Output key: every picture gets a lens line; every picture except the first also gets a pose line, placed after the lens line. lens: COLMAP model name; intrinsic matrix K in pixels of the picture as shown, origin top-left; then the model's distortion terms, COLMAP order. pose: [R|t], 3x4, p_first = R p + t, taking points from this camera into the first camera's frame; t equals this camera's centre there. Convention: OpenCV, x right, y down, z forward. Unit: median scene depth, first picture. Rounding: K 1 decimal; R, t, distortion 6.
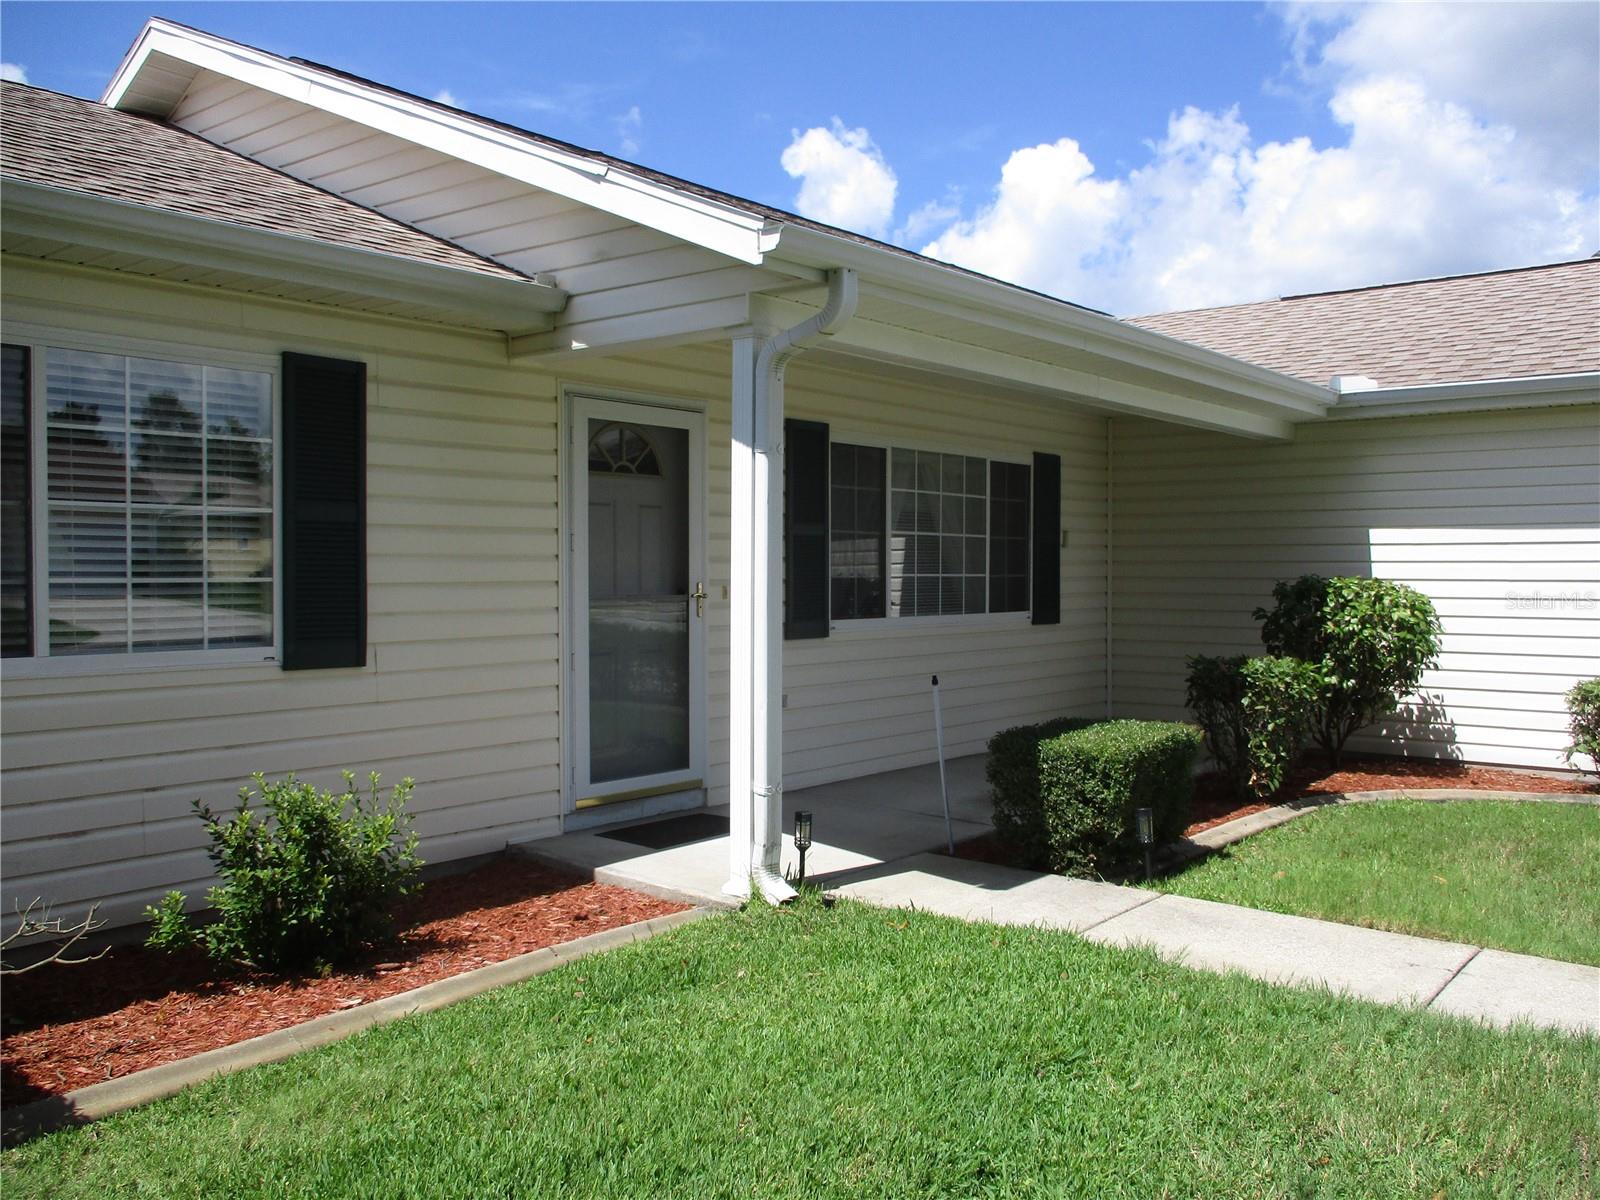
lens RADIAL K [[1305.4, 0, 800.0], [0, 1305.4, 600.0], [0, 0, 1]] dist [-0.003390, -0.009042]
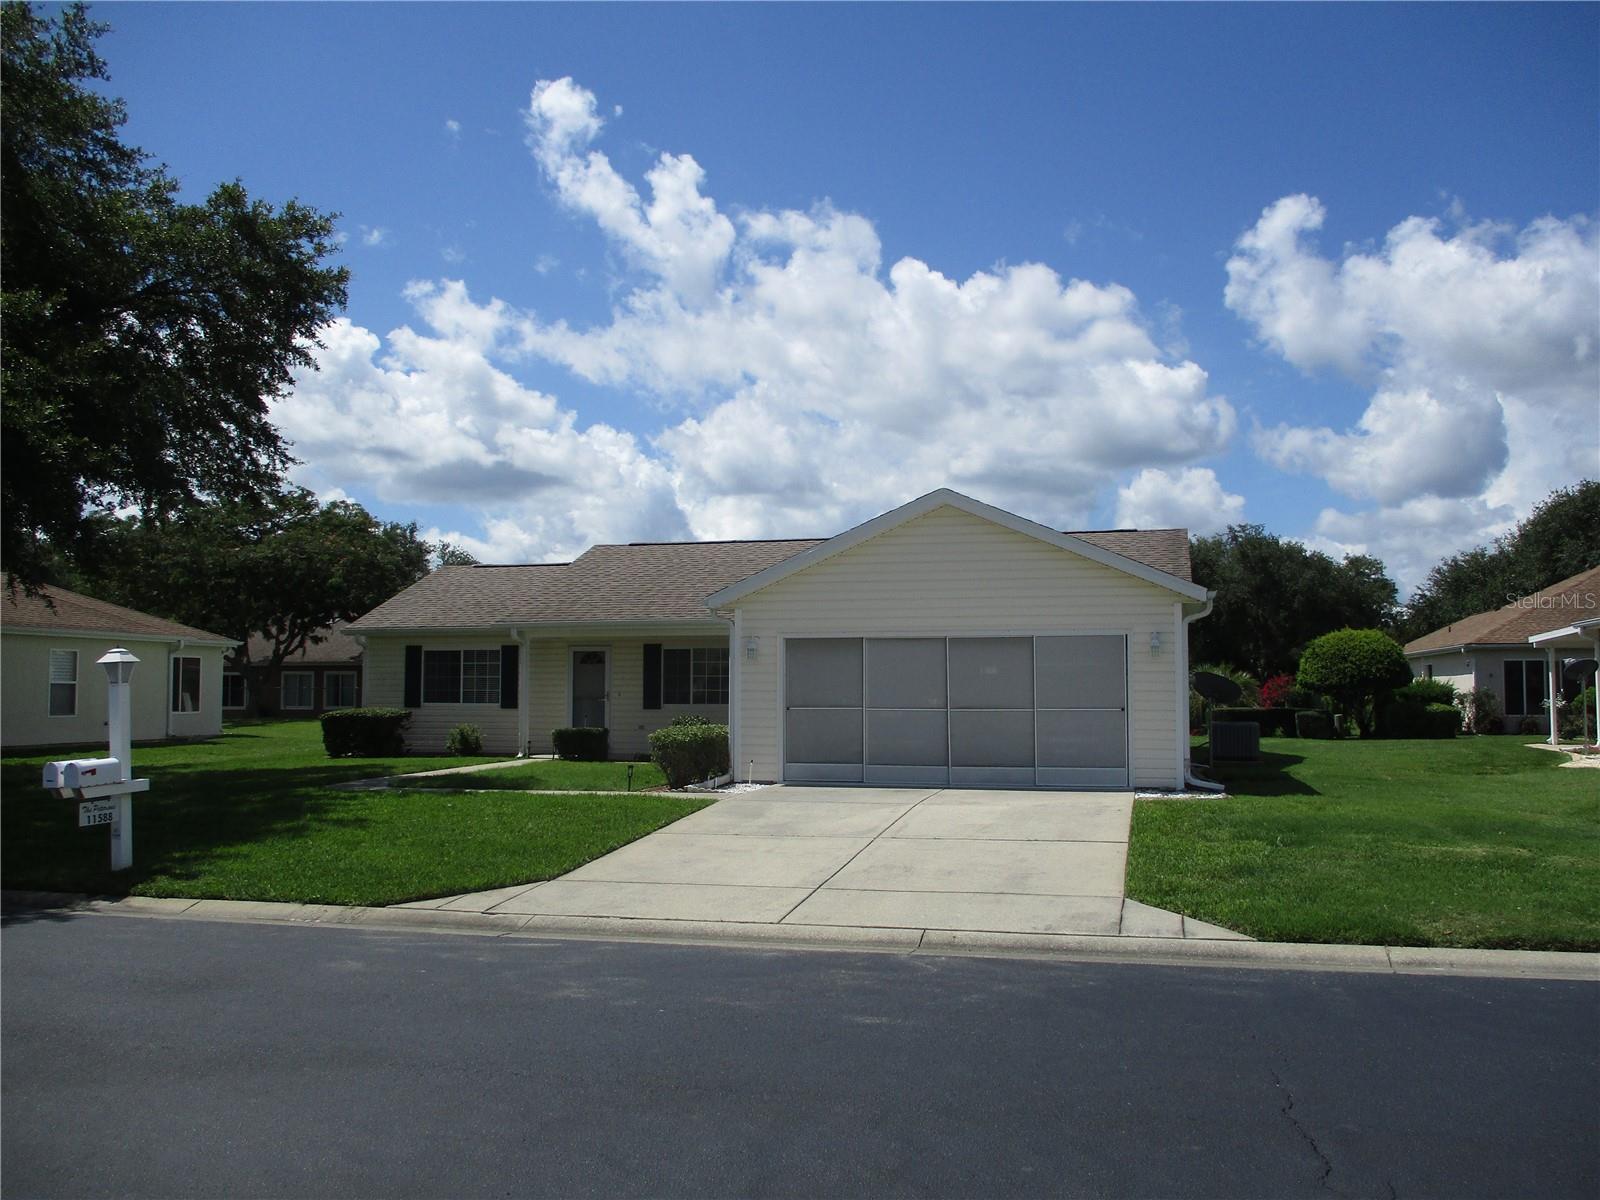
lens RADIAL K [[1305.4, 0, 800.0], [0, 1305.4, 600.0], [0, 0, 1]] dist [-0.003390, -0.009042]
pose [[0.389341, -0.063209, -0.918922, 3.793695], [-0.023255, 0.996650, -0.078409, 0.004826], [0.920800, 0.051897, 0.386566, 0.072270]]
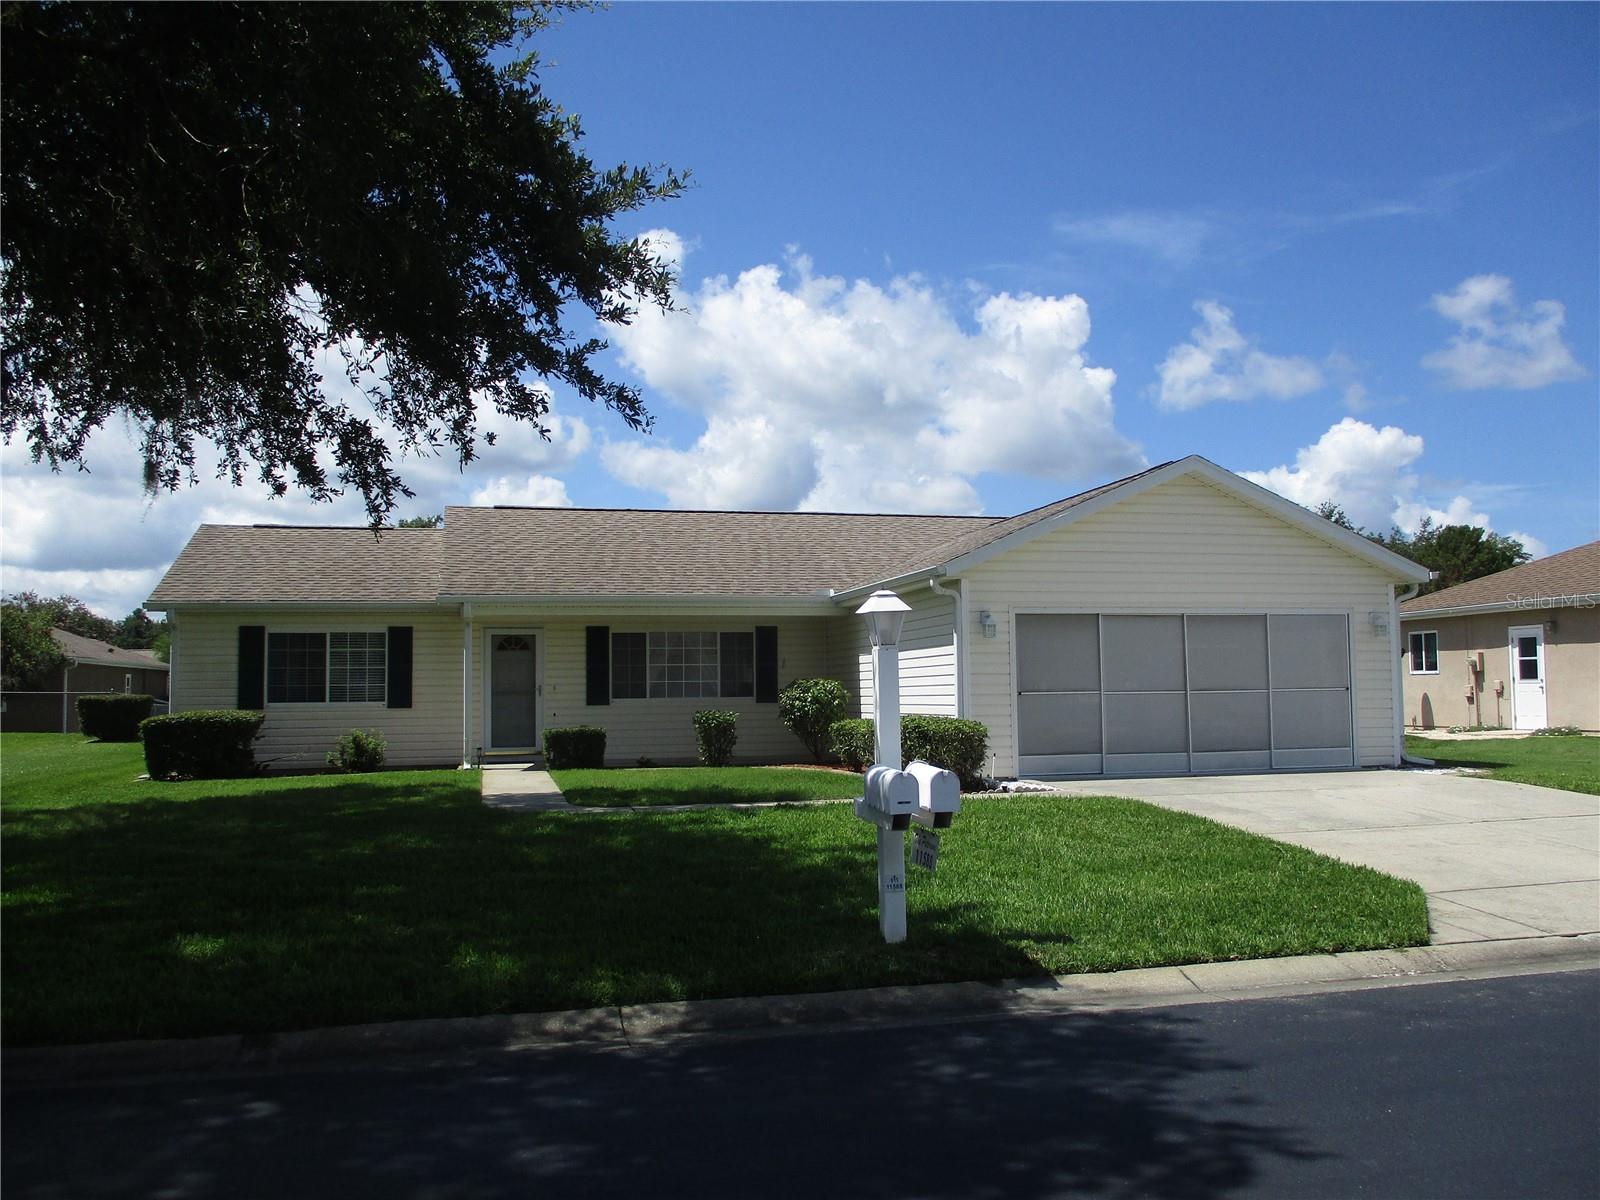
lens RADIAL K [[1305.4, 0, 800.0], [0, 1305.4, 600.0], [0, 0, 1]] dist [-0.003390, -0.009042]
pose [[0.780901, -0.053857, -0.622329, 2.413067], [-0.002625, 0.995985, -0.089487, 0.062716], [0.624649, 0.071514, 0.777624, -1.030351]]
